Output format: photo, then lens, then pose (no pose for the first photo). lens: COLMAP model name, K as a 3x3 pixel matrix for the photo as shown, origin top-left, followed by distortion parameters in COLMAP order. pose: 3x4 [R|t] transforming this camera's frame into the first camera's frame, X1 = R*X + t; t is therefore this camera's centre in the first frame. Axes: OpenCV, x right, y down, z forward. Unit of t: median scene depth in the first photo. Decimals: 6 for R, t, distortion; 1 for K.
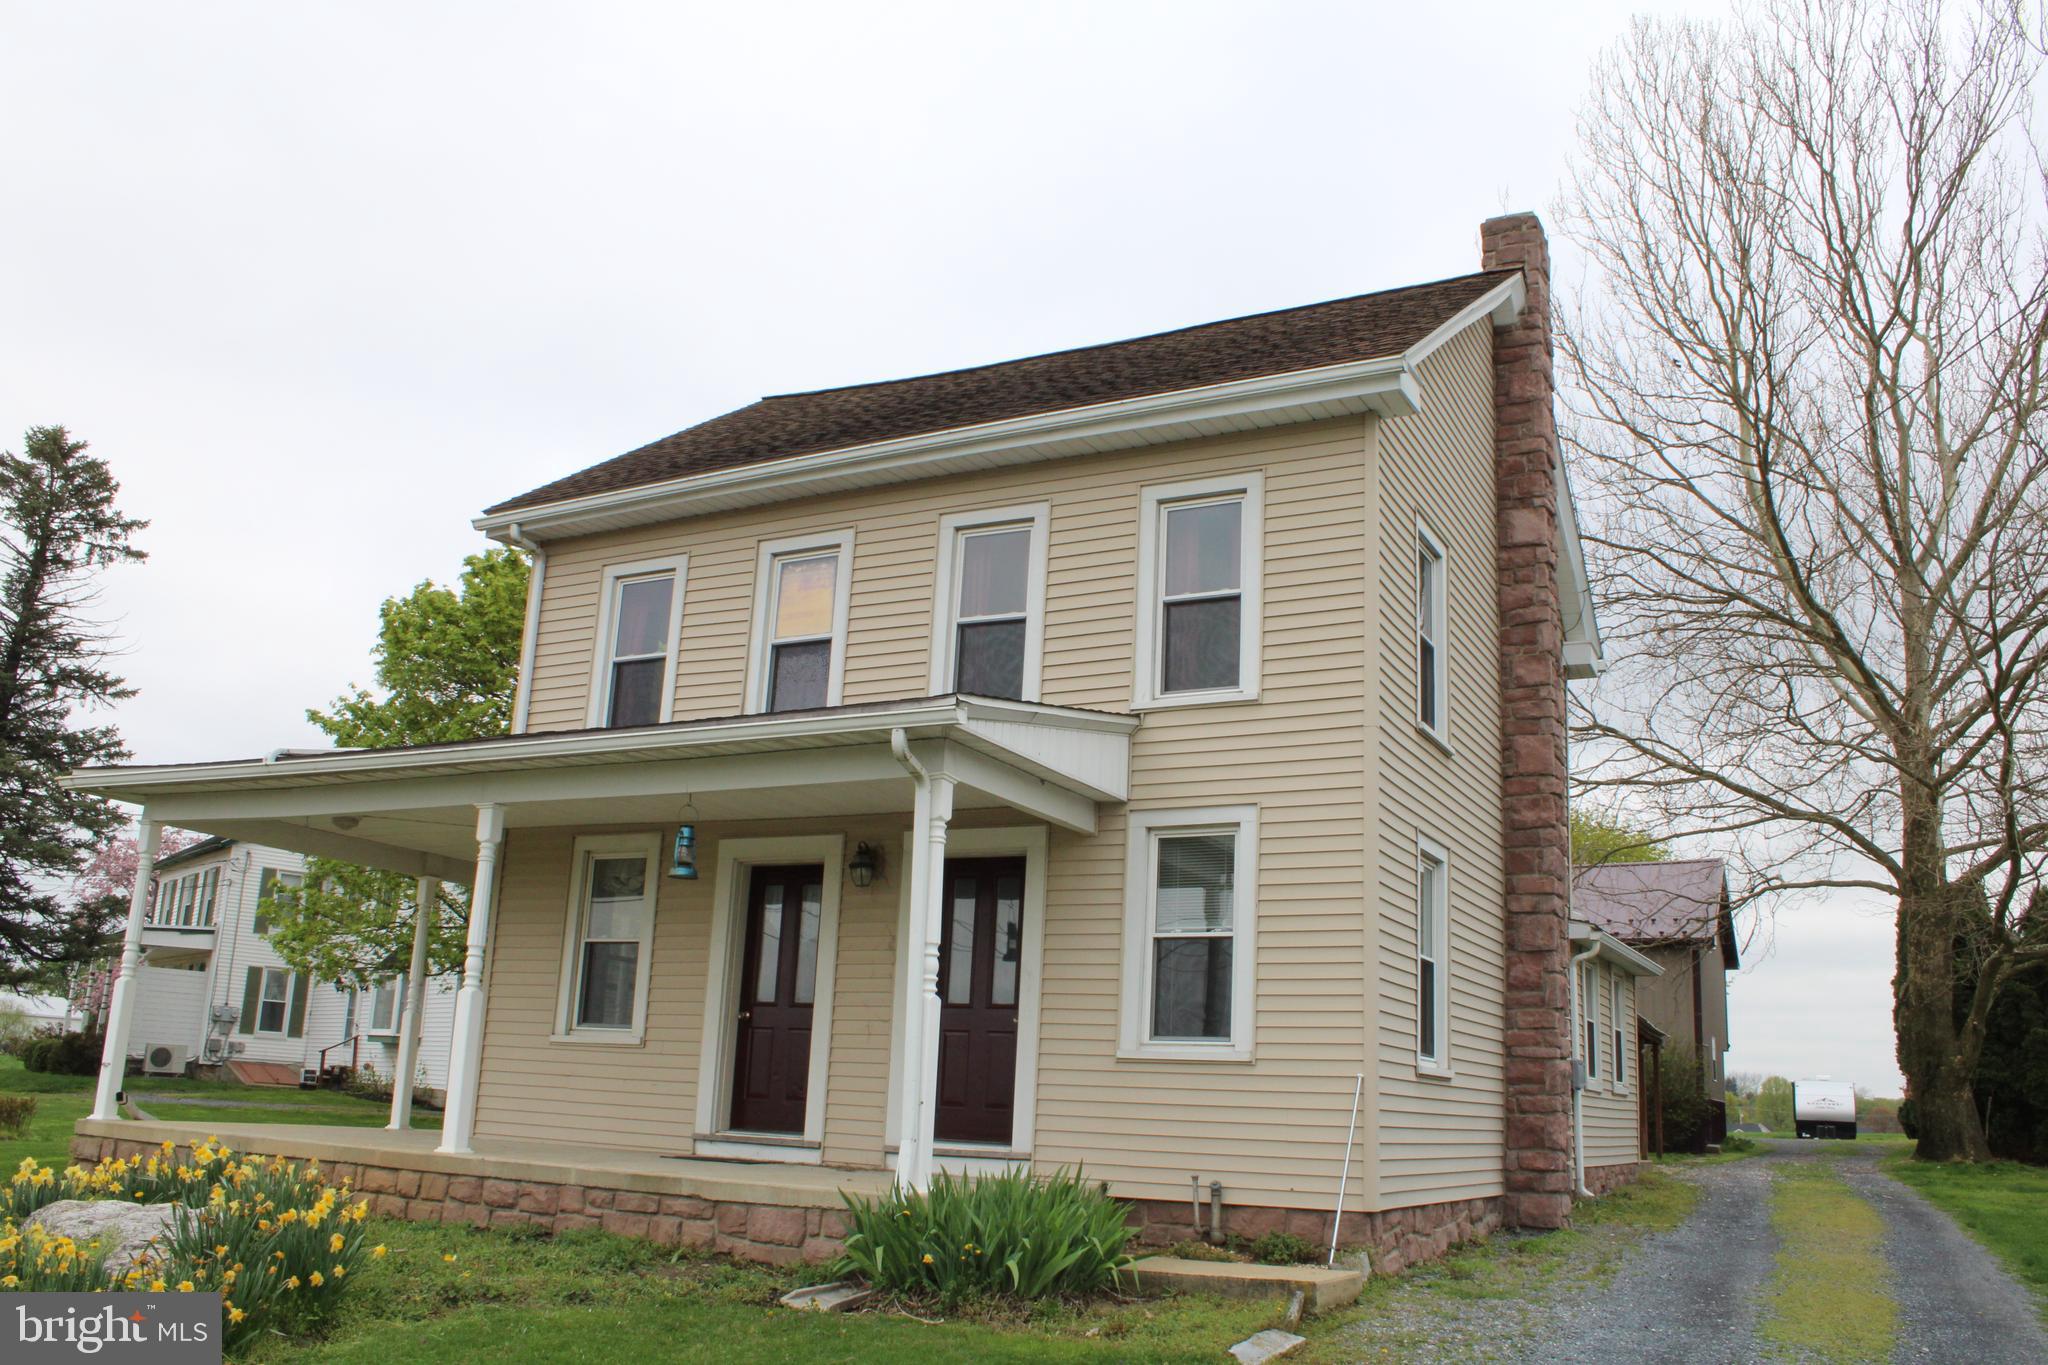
lens RADIAL K [[1680.6, 0, 1024.0], [0, 1680.6, 682.5], [0, 0, 1]] dist [-0.094023, -0.000788]
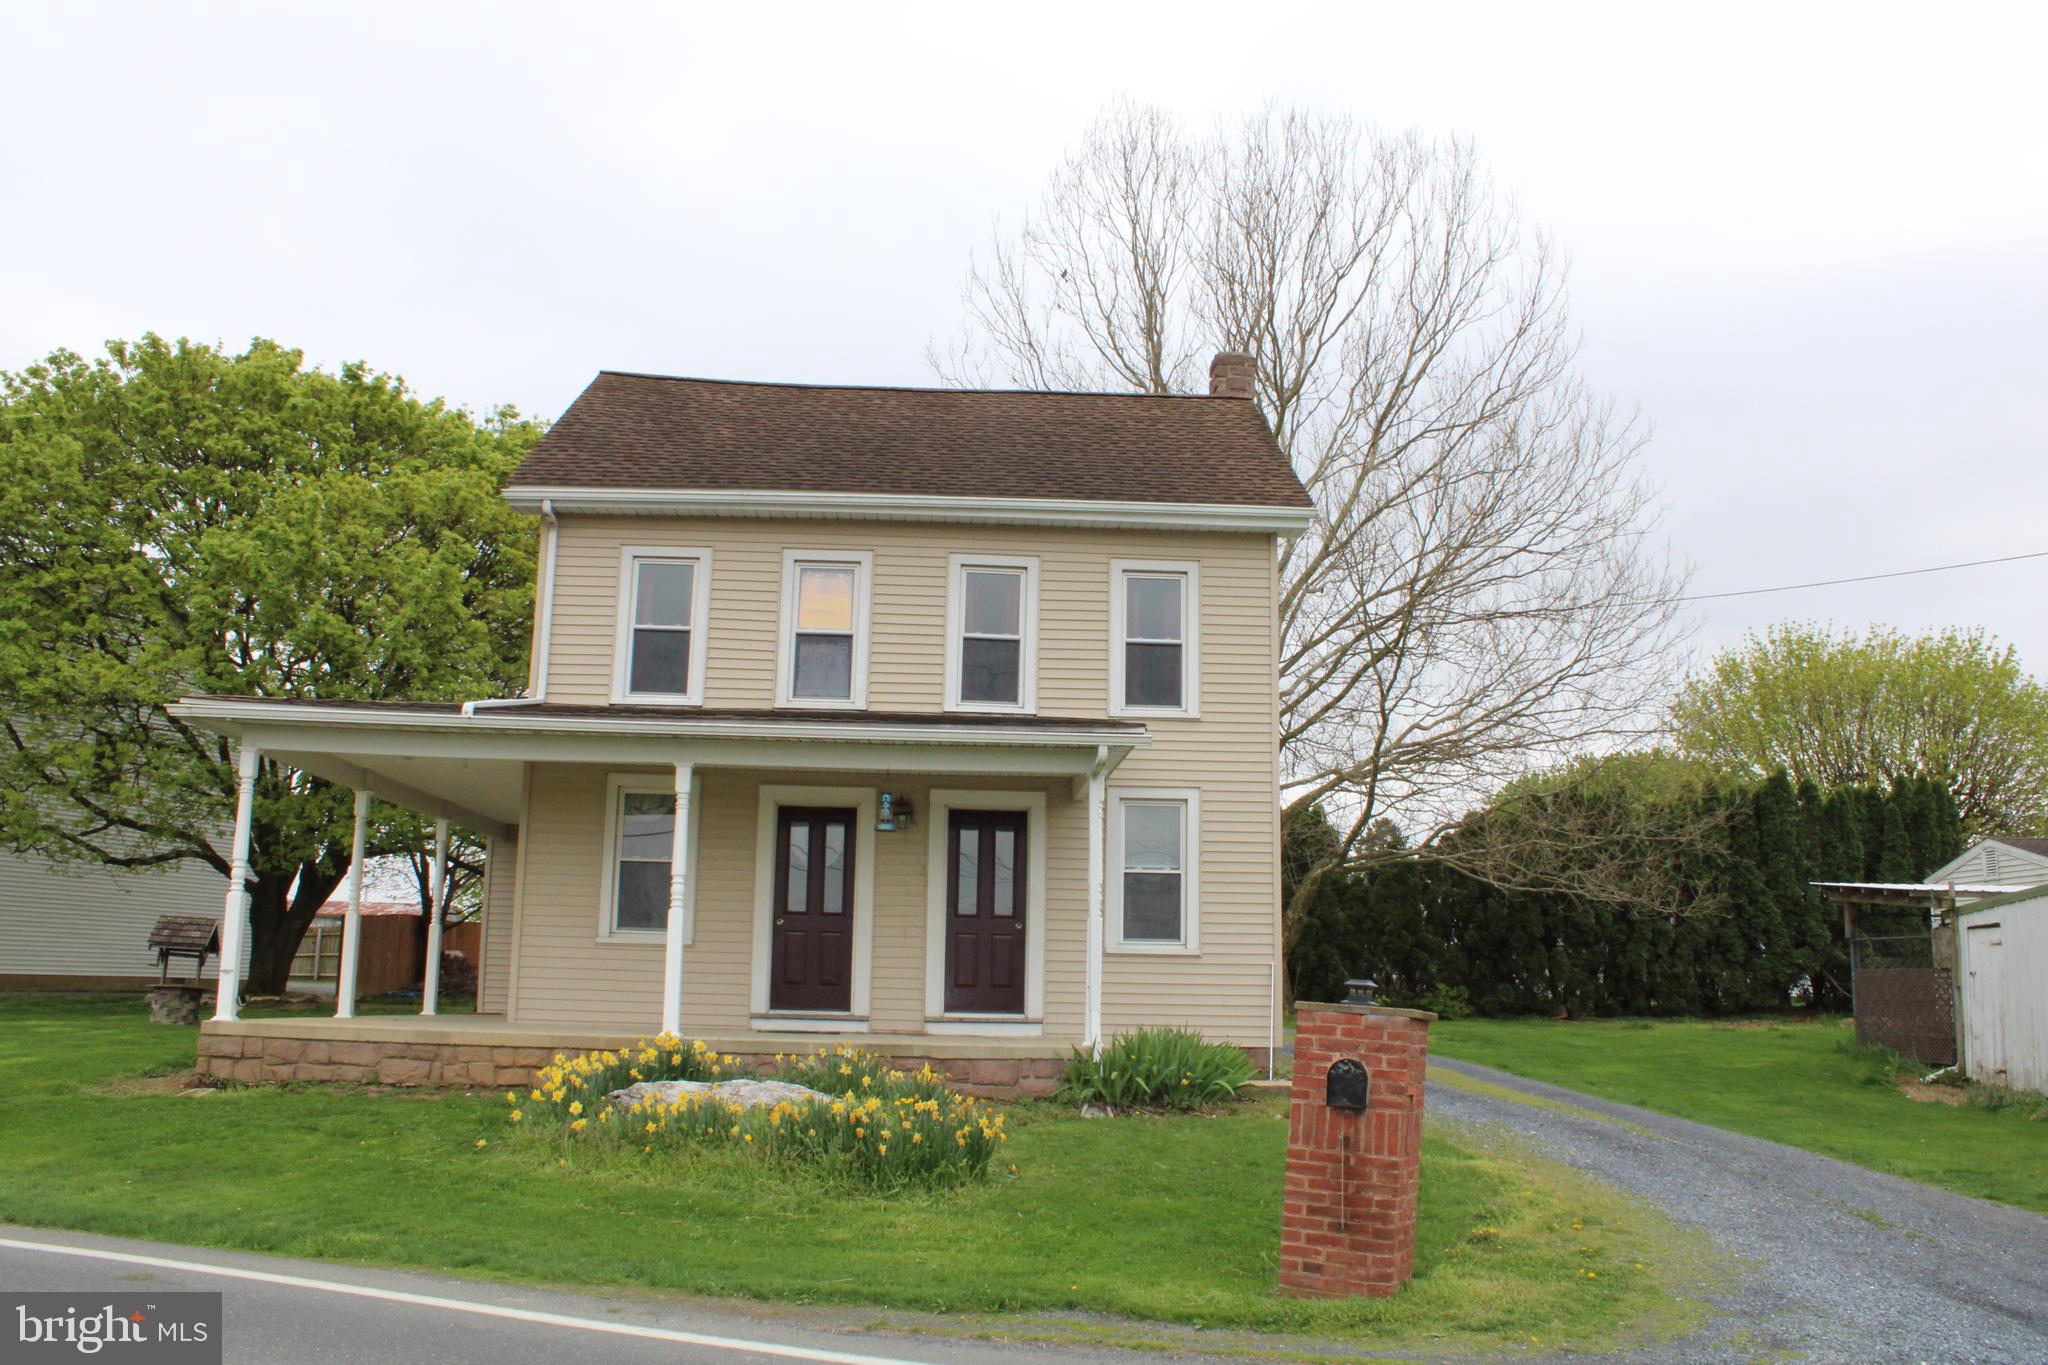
lens RADIAL K [[1680.6, 0, 1024.0], [0, 1680.6, 682.5], [0, 0, 1]] dist [-0.094023, -0.000788]
pose [[0.861524, 0.065662, 0.503452, -0.704966], [-0.107760, 0.992658, 0.054937, -0.081463], [-0.496148, -0.101582, 0.862275, -0.208846]]
